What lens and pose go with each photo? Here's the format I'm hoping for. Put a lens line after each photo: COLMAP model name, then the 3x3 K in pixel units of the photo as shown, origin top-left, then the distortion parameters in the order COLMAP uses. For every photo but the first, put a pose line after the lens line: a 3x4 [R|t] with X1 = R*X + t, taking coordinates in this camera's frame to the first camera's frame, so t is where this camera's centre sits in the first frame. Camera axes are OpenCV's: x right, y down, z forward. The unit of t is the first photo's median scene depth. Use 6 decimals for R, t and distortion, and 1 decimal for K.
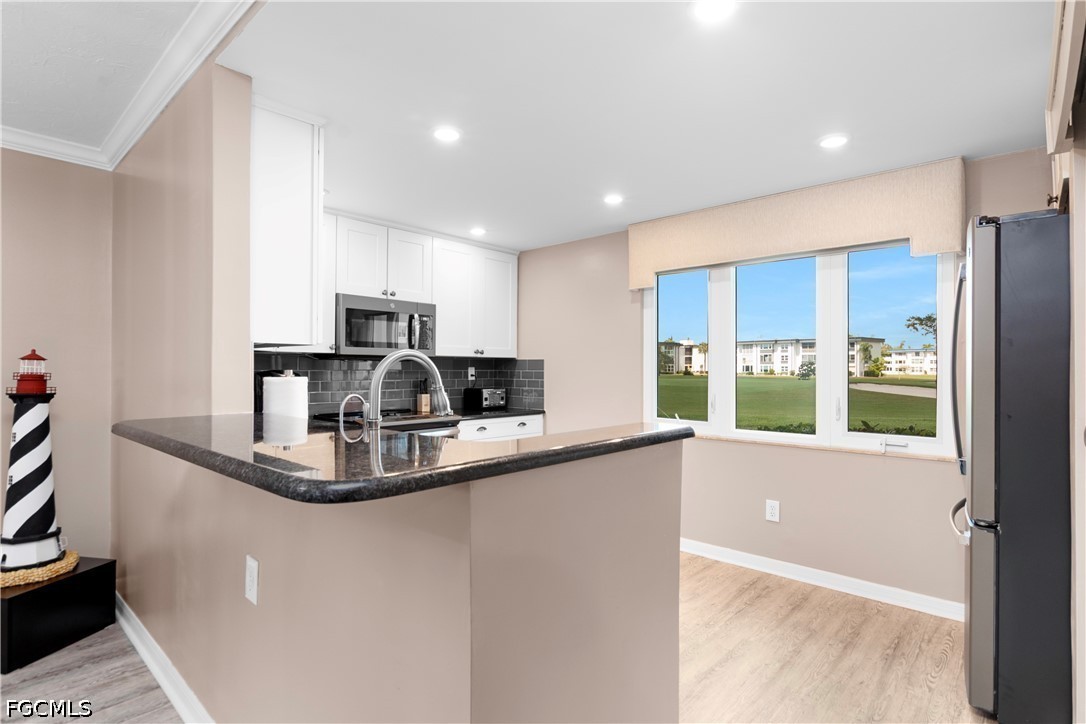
lens RADIAL K [[536.7, 0, 541.2], [0, 536.7, 364.5], [0, 0, 1]] dist [-0.005576, 0.000957]
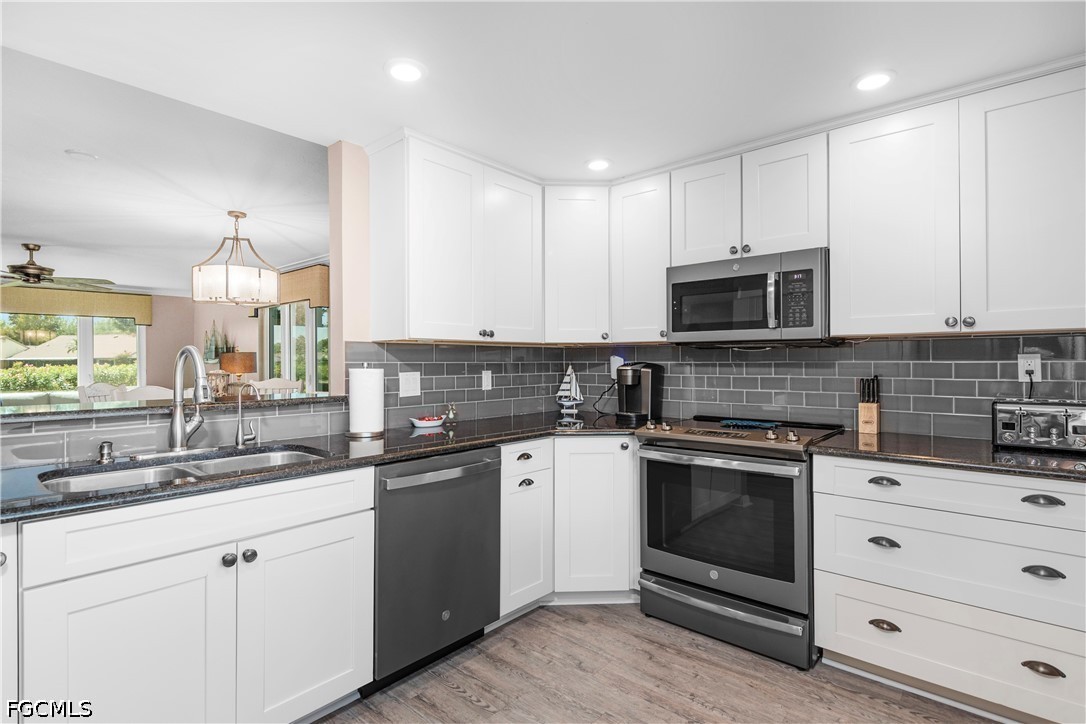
lens RADIAL K [[536.7, 0, 544.8], [0, 536.7, 358.9], [0, 0, 1]] dist [-0.005576, 0.000957]
pose [[0.023368, -0.008196, -0.999693, 0.316269], [0.013031, 0.999884, -0.007893, 0.007265], [0.999642, -0.012843, 0.023473, 0.584745]]
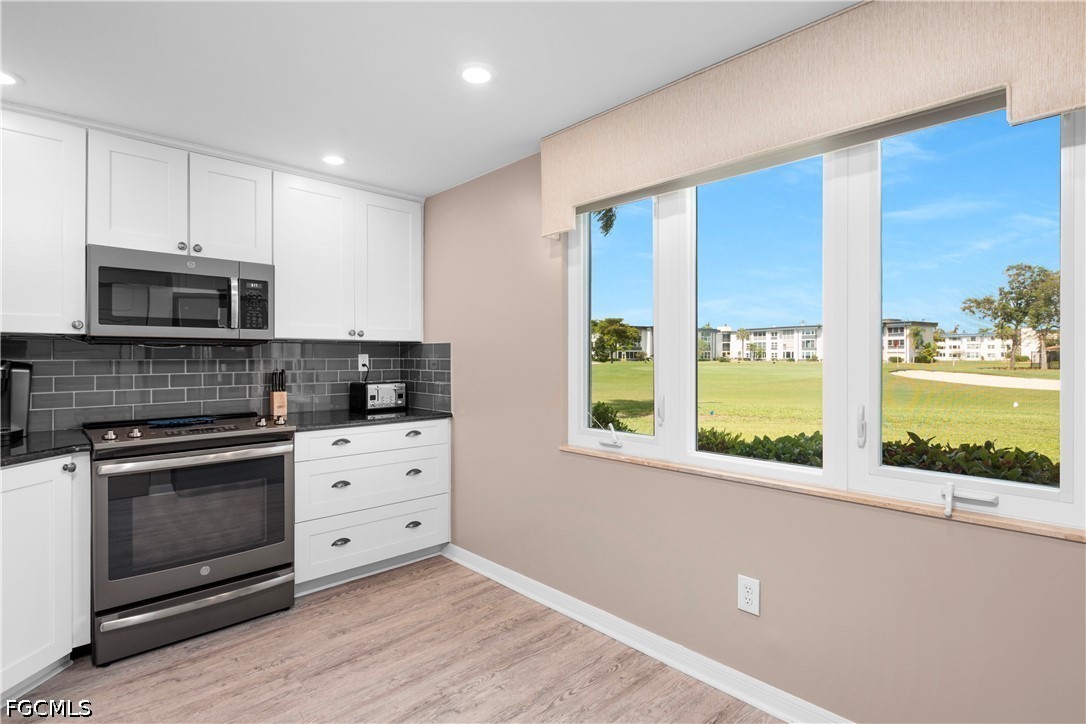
lens RADIAL K [[536.7, 0, 539.8], [0, 536.7, 356.3], [0, 0, 1]] dist [-0.005576, 0.000957]
pose [[0.997667, -0.004566, -0.068113, 0.168248], [0.005112, 0.999956, 0.007844, 0.003236], [0.068074, -0.008174, 0.997647, 0.274589]]
